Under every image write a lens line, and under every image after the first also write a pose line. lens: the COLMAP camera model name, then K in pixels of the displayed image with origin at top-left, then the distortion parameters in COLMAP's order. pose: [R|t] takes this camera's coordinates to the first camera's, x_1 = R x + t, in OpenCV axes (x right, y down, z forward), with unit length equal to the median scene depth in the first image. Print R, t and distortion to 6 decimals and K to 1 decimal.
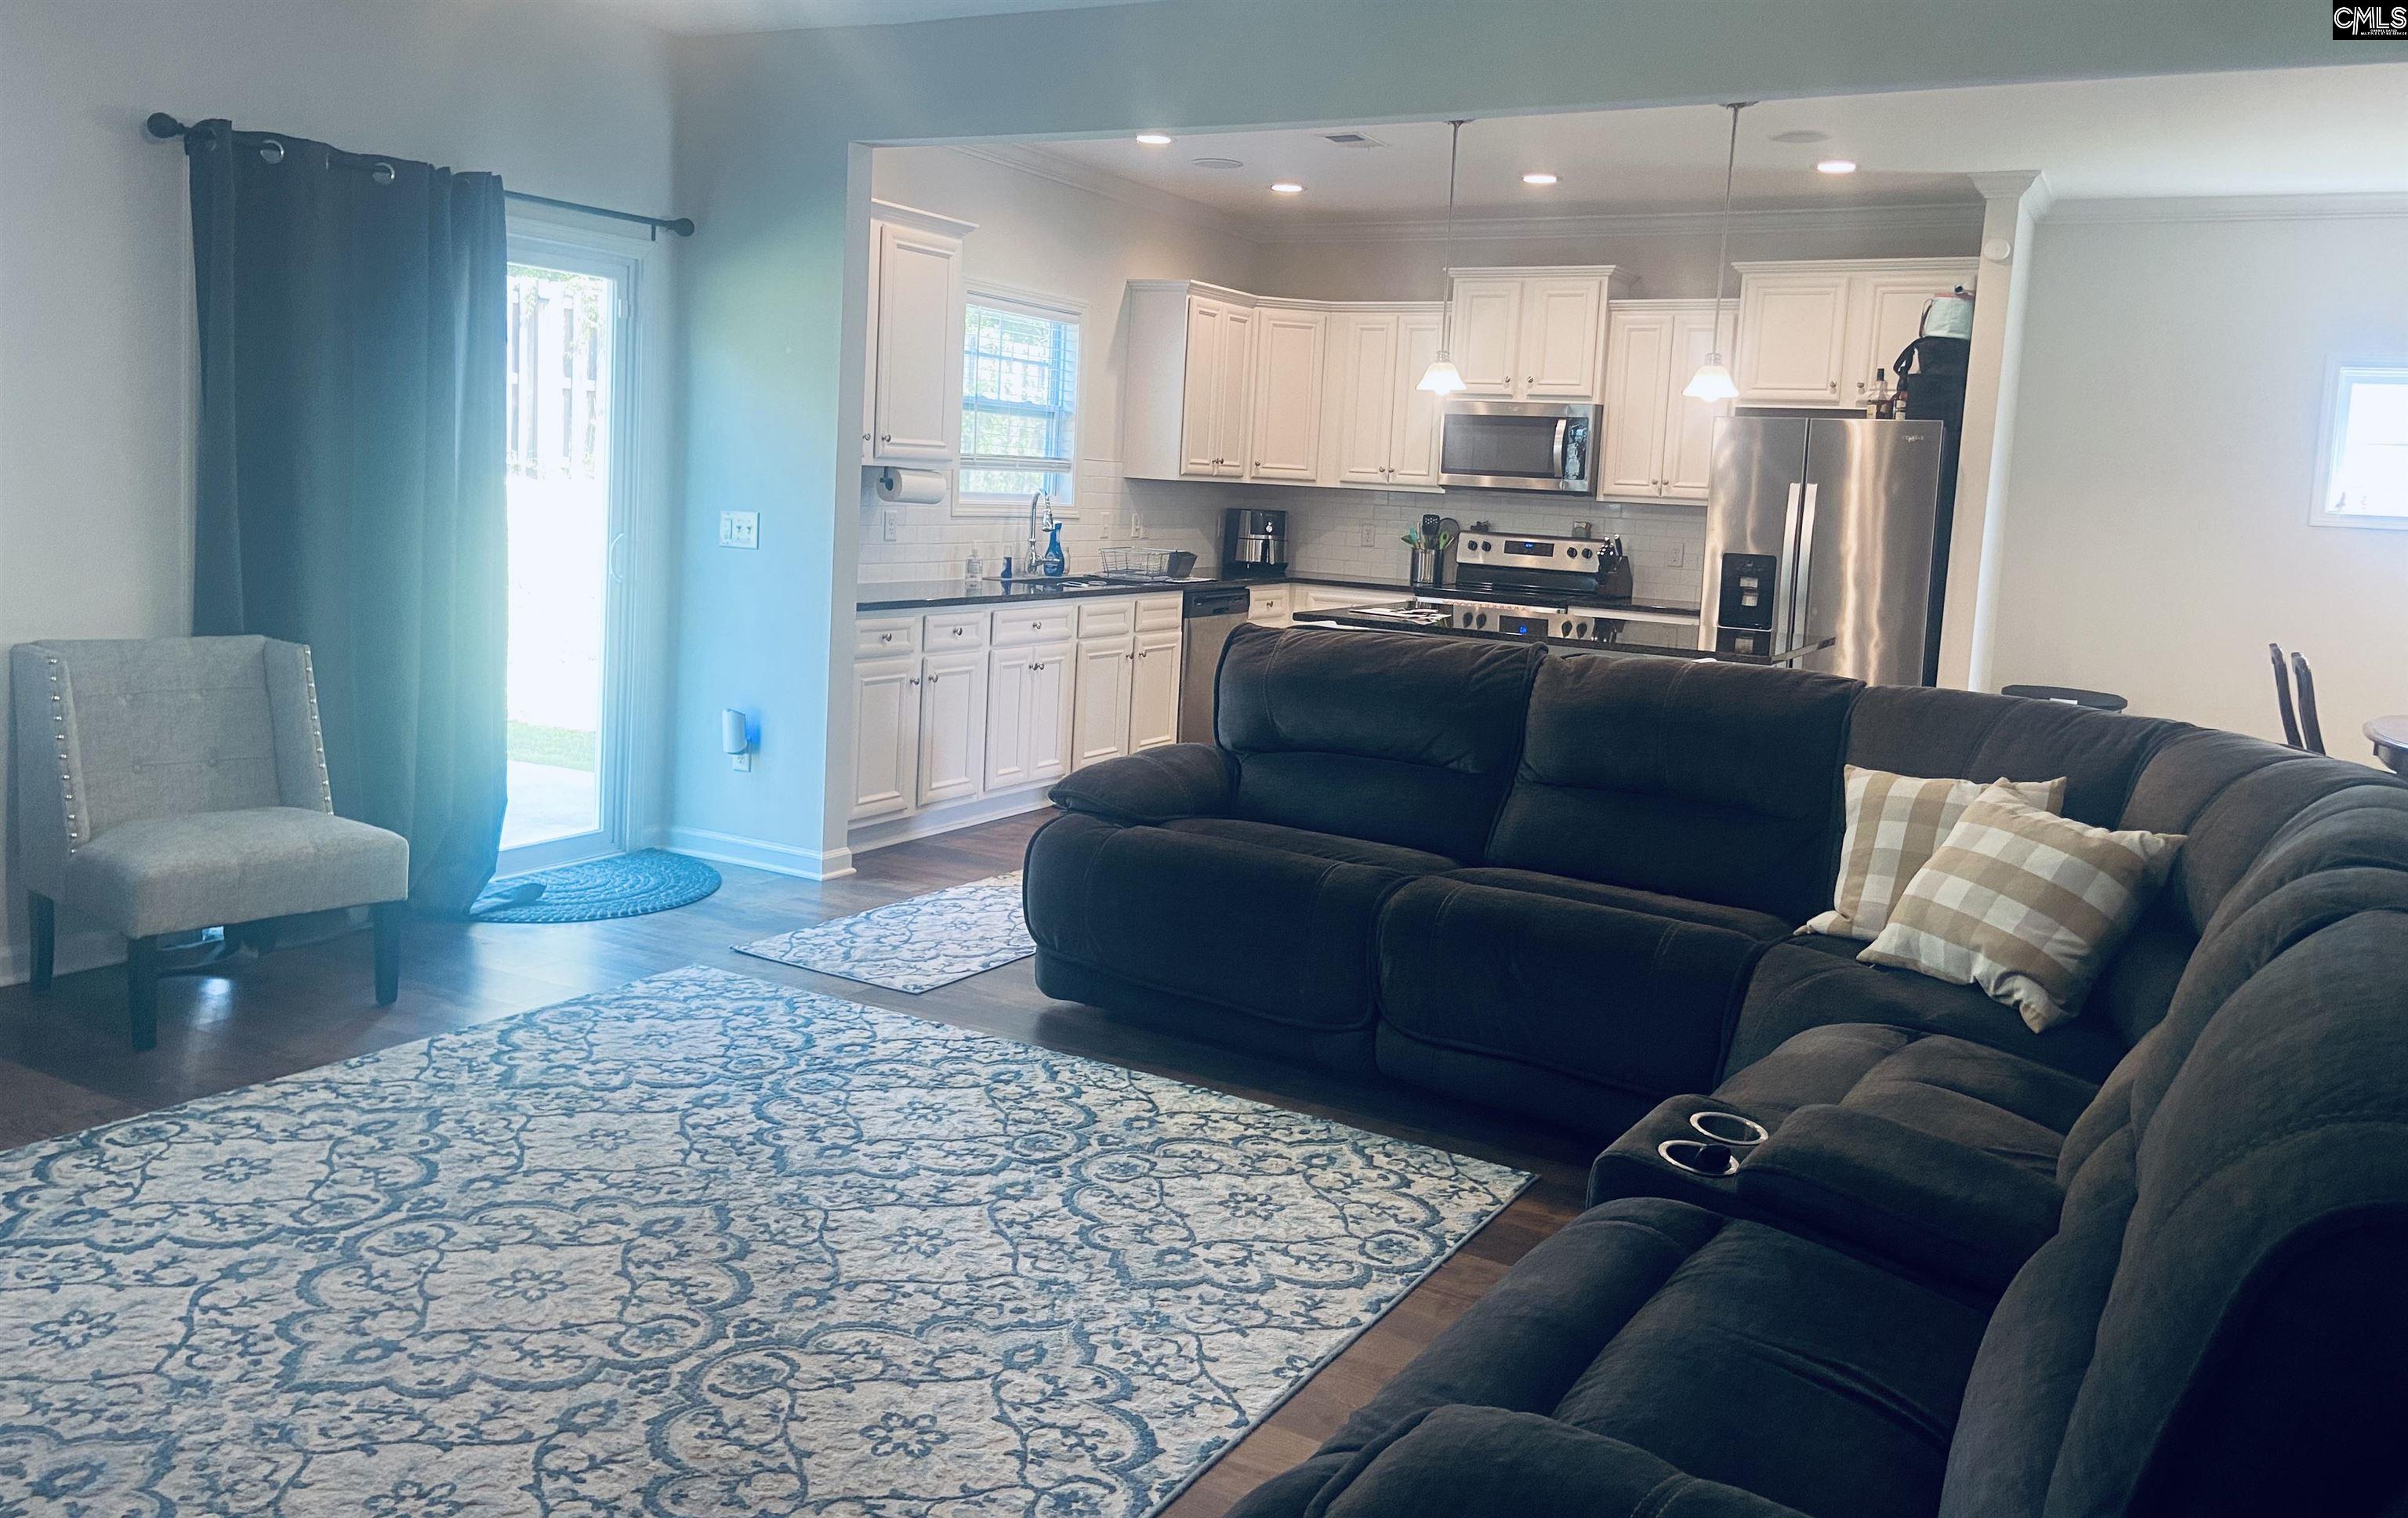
lens RADIAL K [[1813.0, 0, 1190.0], [0, 1813.0, 631.3], [0, 0, 1]] dist [0.103263, -0.122938]
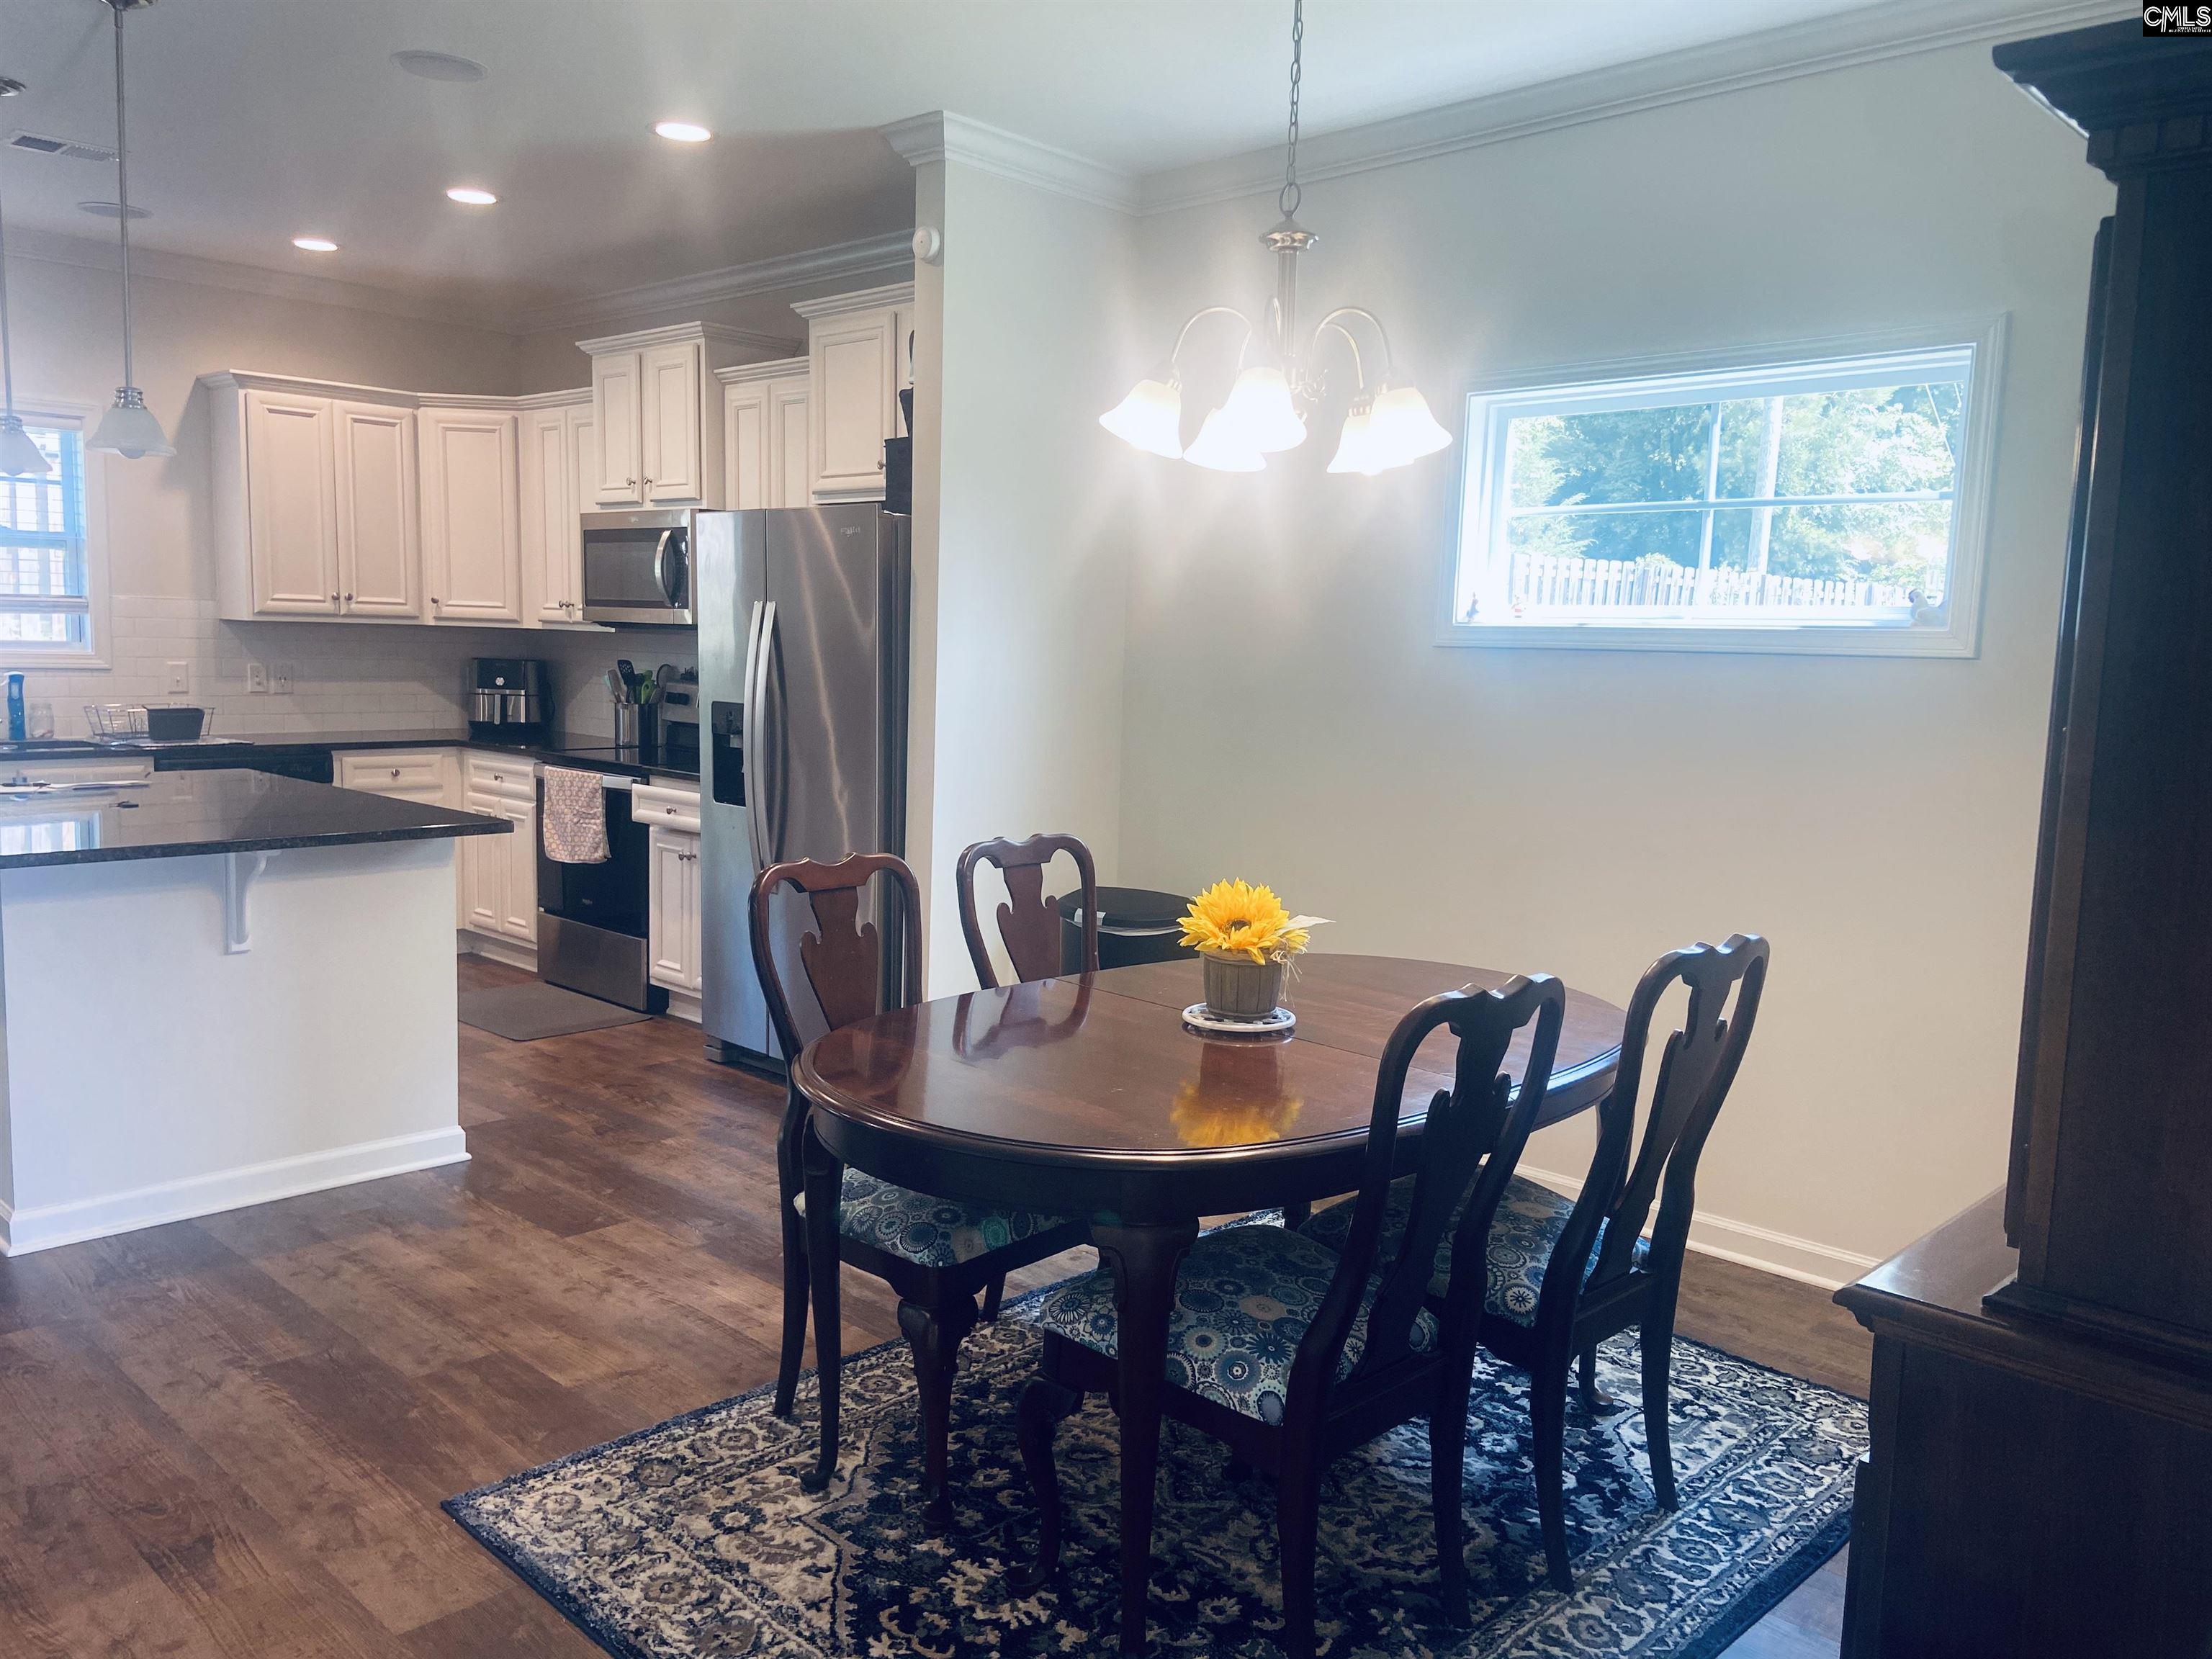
lens RADIAL K [[1663.0, 0, 1135.3], [0, 1663.0, 829.6], [0, 0, 1]] dist [0.109317, -0.132624]
pose [[0.970639, 0.003080, -0.240519, 1.140279], [0.002010, 0.999779, 0.020916, -0.009927], [0.240531, -0.020786, 0.970419, 0.723681]]
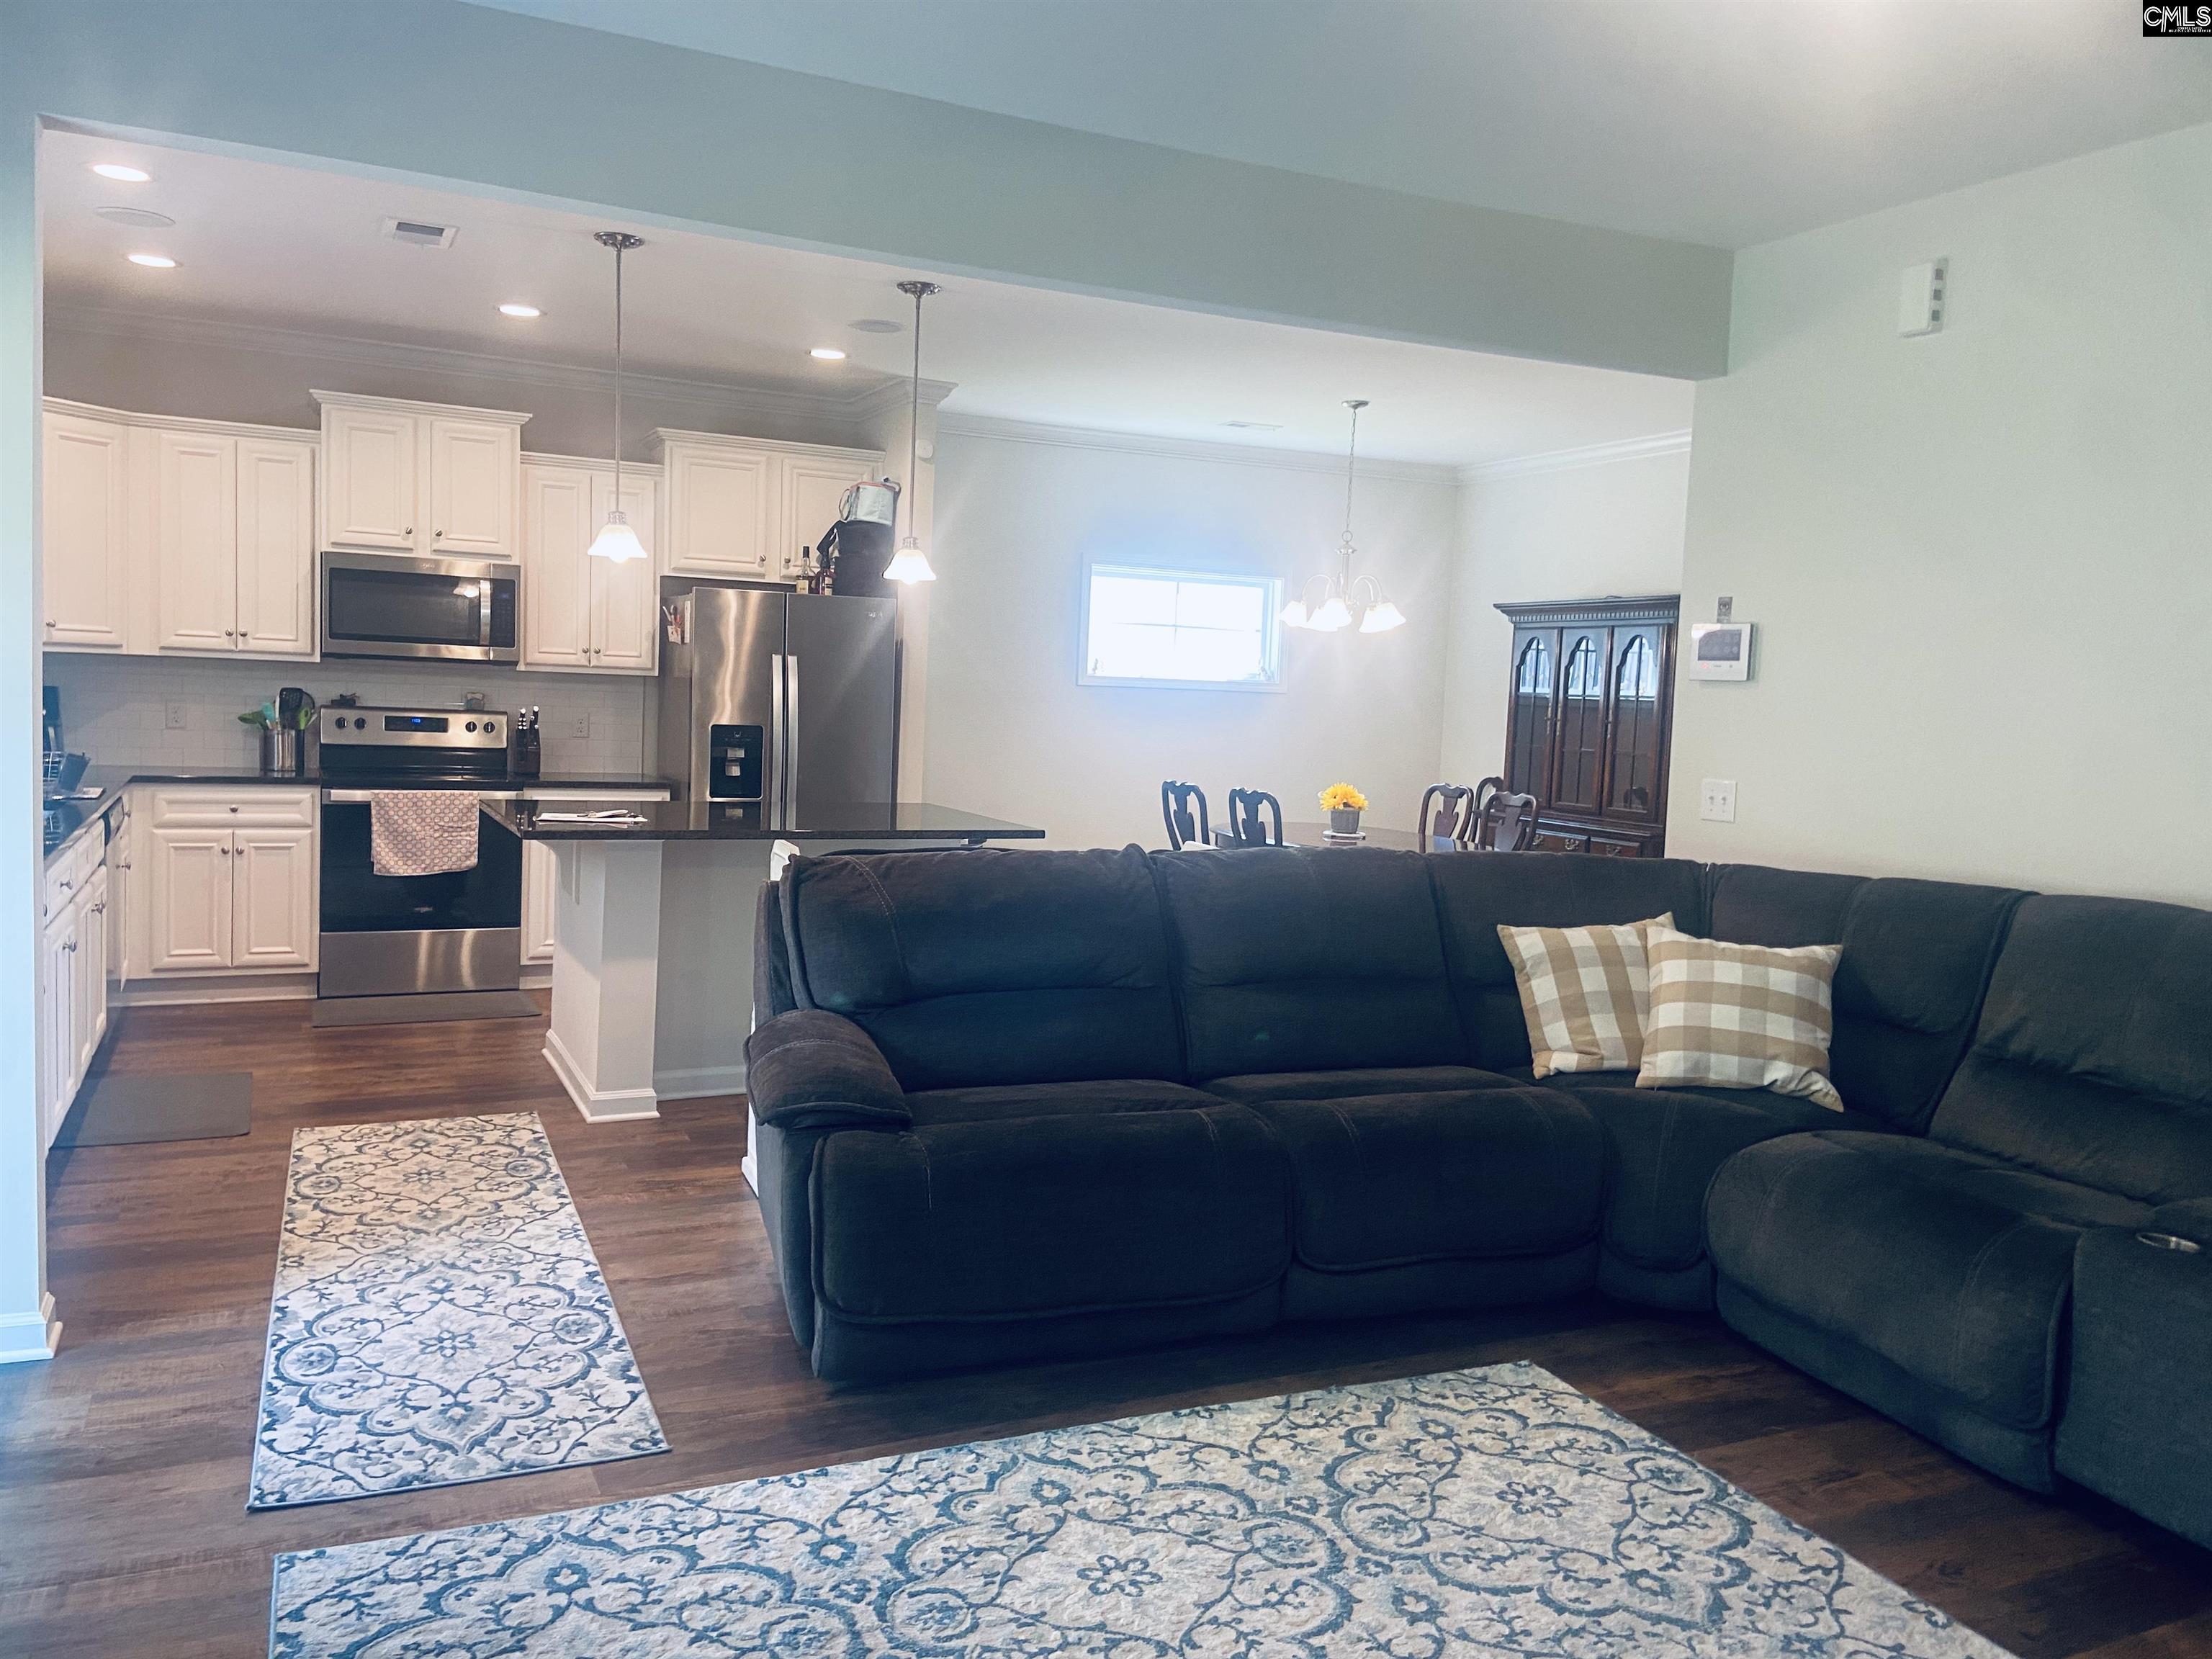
lens RADIAL K [[1663.0, 0, 1093.5], [0, 1663.0, 809.3], [0, 0, 1]] dist [0.109317, -0.132624]
pose [[0.580217, -0.087616, 0.809736, -0.611702], [0.059193, 0.996104, 0.065367, -0.081626], [-0.812308, 0.010003, 0.583143, 0.550642]]
